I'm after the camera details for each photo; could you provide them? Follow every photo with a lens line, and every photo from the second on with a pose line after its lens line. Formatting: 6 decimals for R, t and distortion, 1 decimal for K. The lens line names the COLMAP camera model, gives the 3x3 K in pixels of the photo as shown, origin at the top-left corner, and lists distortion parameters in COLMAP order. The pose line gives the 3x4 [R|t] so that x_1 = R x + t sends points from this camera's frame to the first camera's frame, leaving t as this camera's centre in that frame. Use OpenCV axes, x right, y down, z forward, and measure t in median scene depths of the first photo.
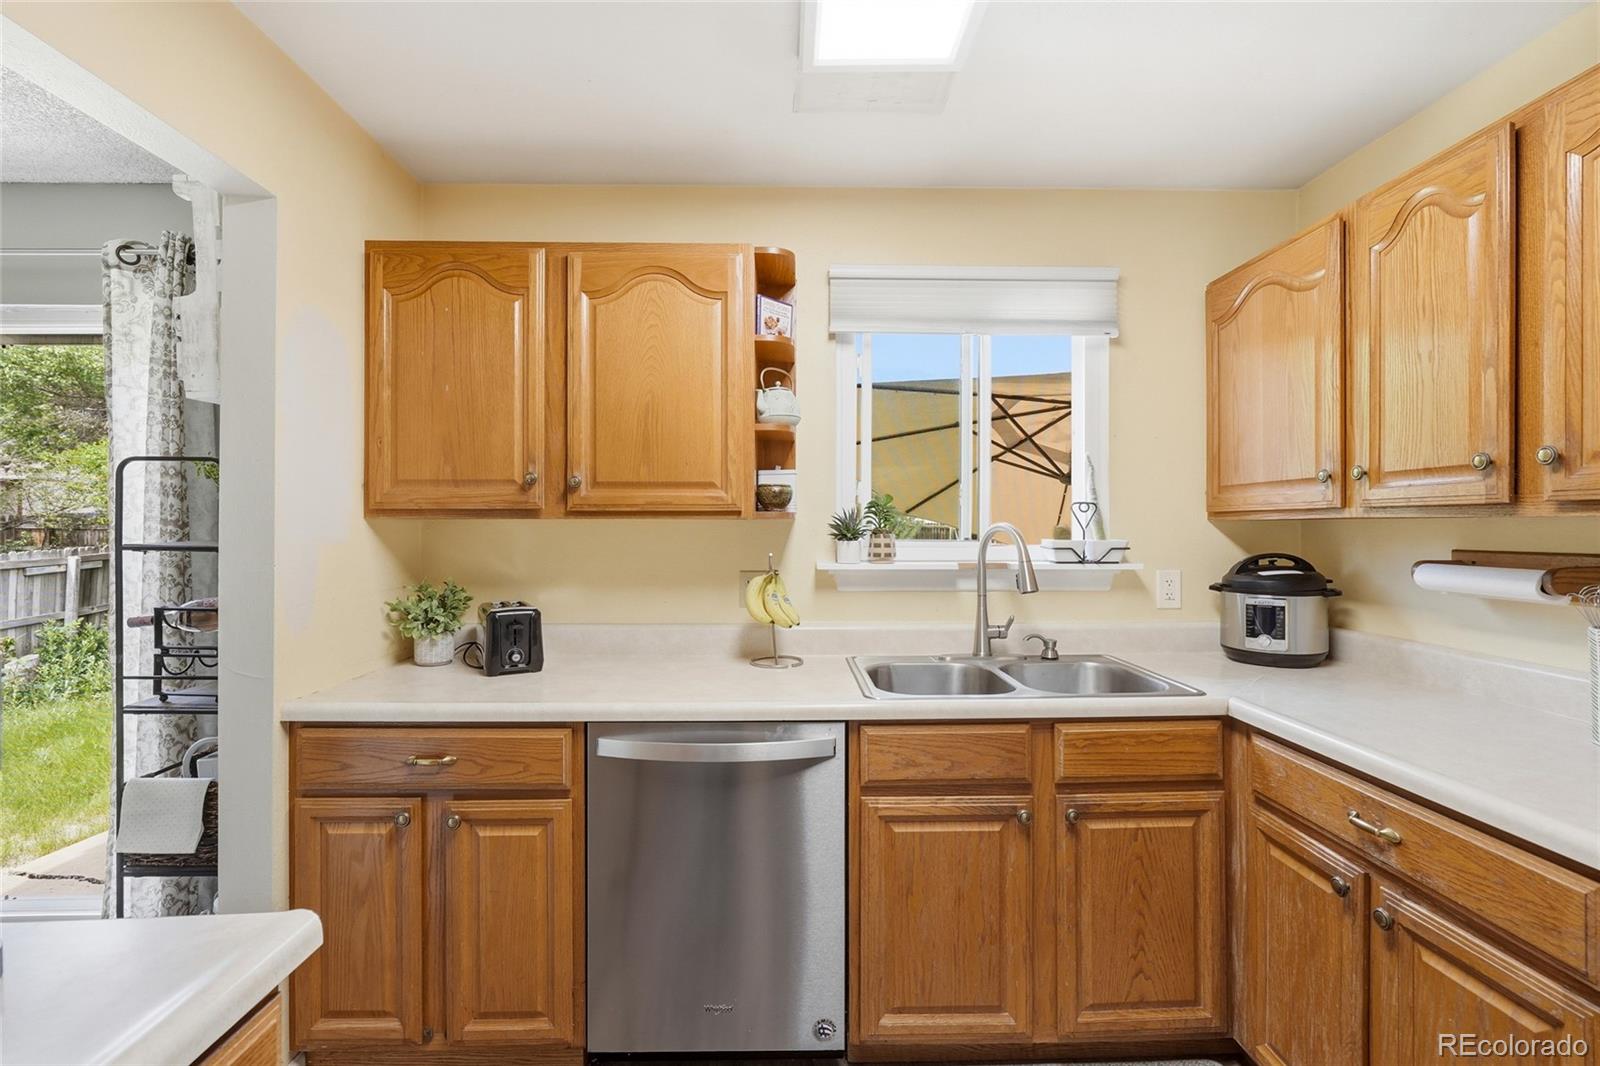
lens RADIAL K [[741.8, 0, 800.0], [0, 741.8, 533.0], [0, 0, 1]] dist [0.003369, 0.000348]
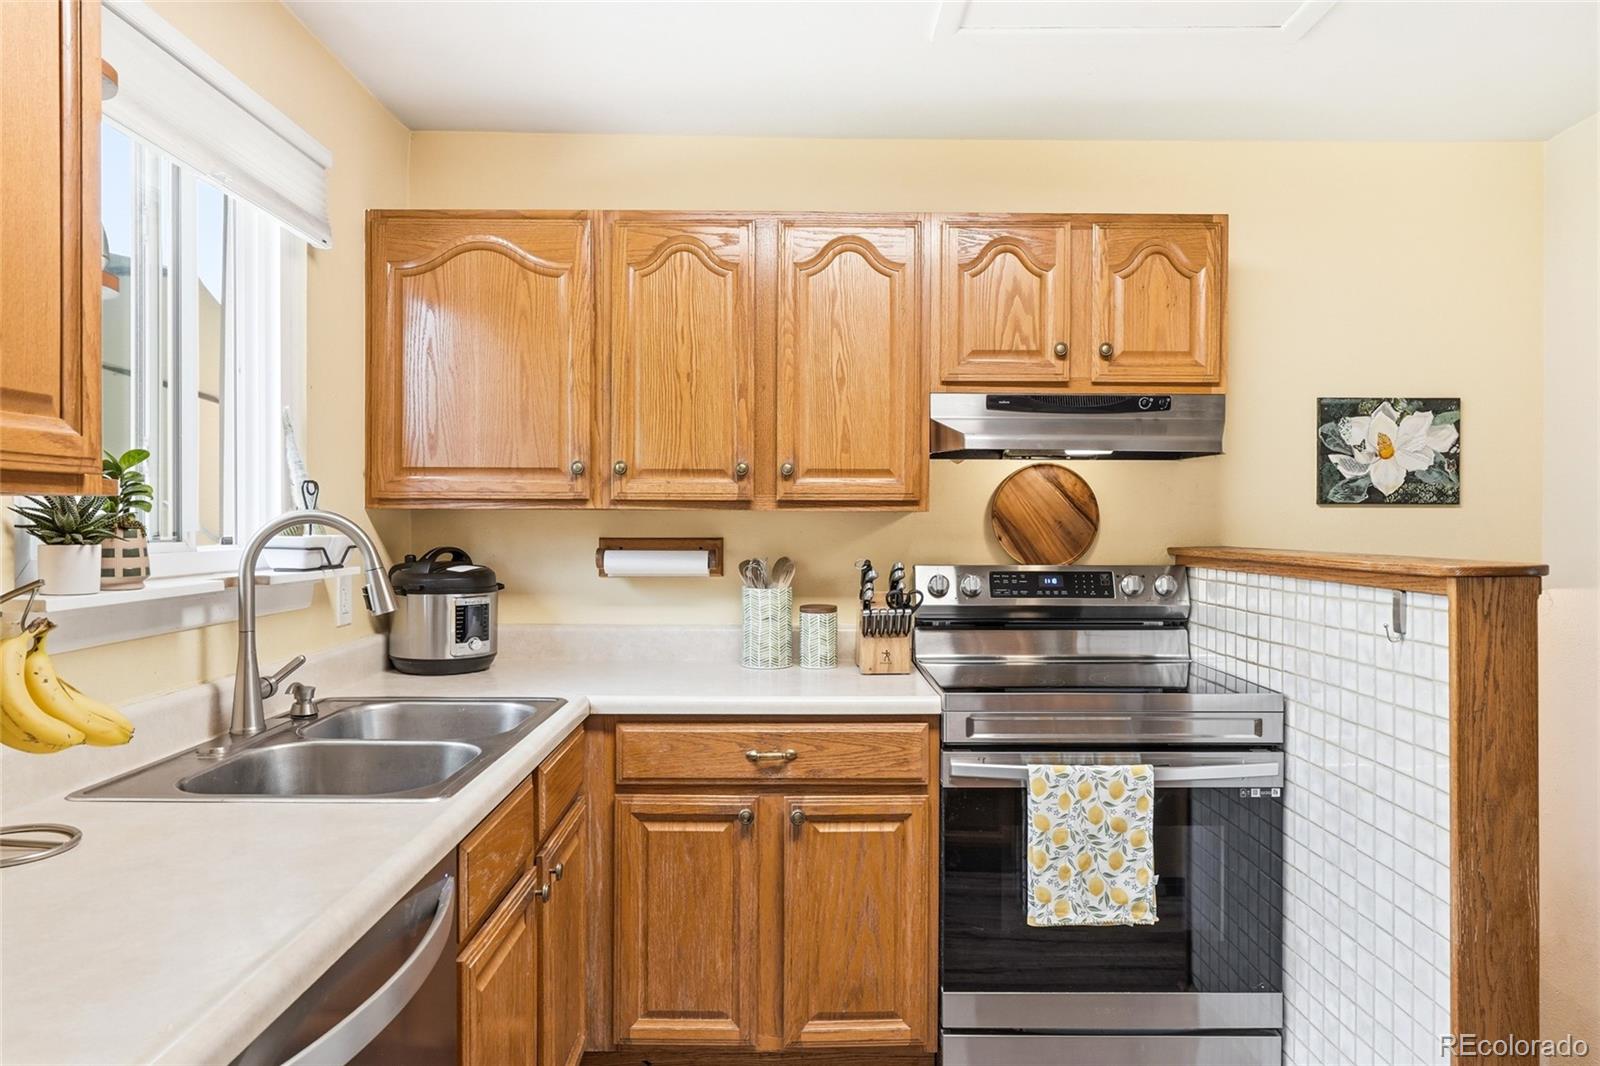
lens RADIAL K [[1096.1, 0, 800.0], [0, 1096.1, 533.0], [0, 0, 1]] dist [0.000675, 0.000289]
pose [[-0.014448, -0.013742, 0.999801, -0.751143], [0.004288, 0.999896, 0.013805, -0.006047], [-0.999886, 0.004486, -0.014388, 0.671395]]
